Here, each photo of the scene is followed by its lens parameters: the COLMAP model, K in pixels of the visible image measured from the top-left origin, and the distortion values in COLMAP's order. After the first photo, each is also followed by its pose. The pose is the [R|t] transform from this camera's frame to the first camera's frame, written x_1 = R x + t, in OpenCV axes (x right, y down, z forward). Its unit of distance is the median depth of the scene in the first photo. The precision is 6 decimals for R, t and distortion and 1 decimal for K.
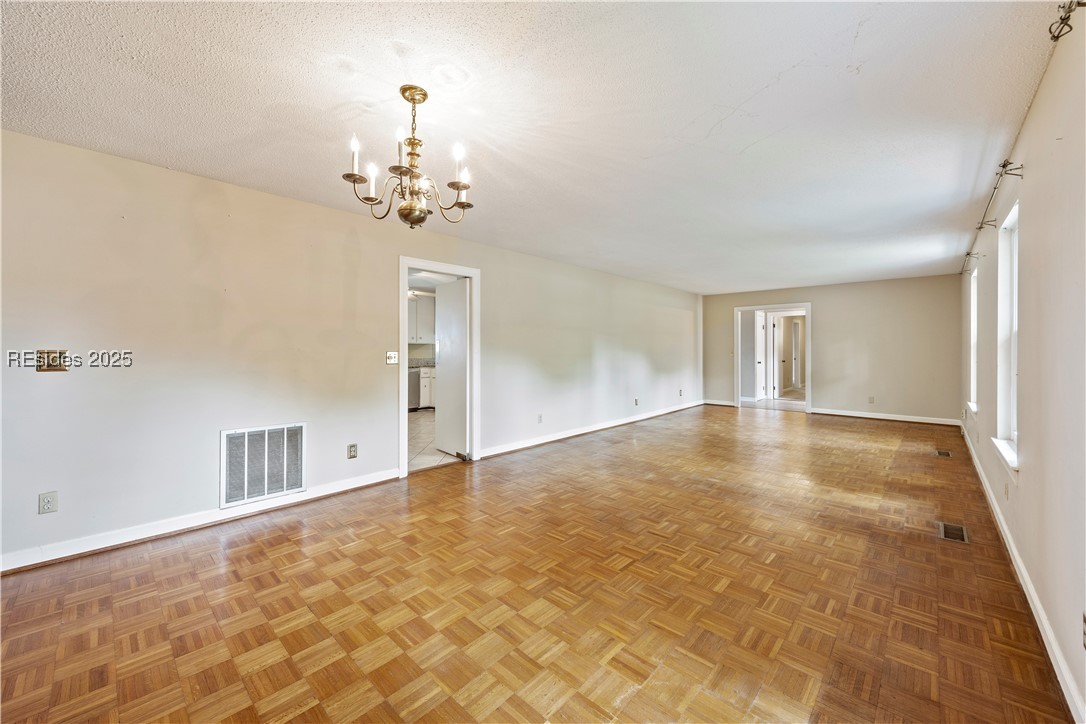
lens RADIAL K [[412.0, 0, 550.3], [0, 412.0, 352.0], [0, 0, 1]] dist [0.000825, -0.001548]
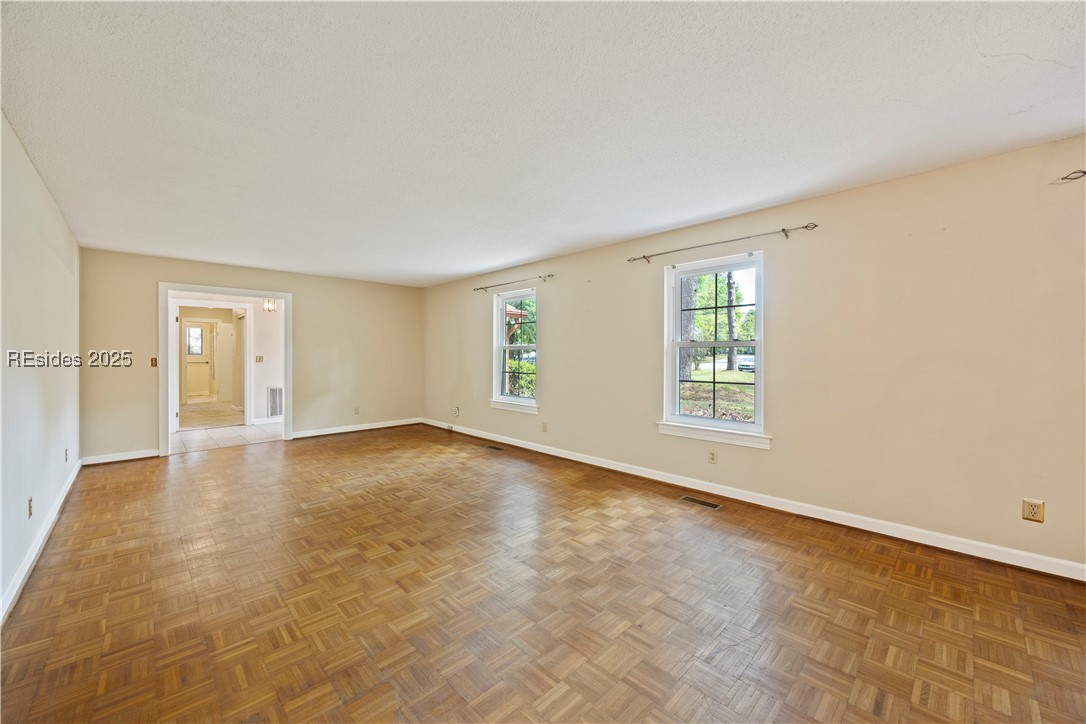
lens RADIAL K [[412.0, 0, 548.0], [0, 412.0, 356.5], [0, 0, 1]] dist [0.000825, -0.001548]
pose [[0.047273, -0.005467, 0.998867, -0.279375], [0.007938, 0.999956, 0.005097, -0.015283], [-0.998850, 0.007688, 0.047315, 1.334180]]
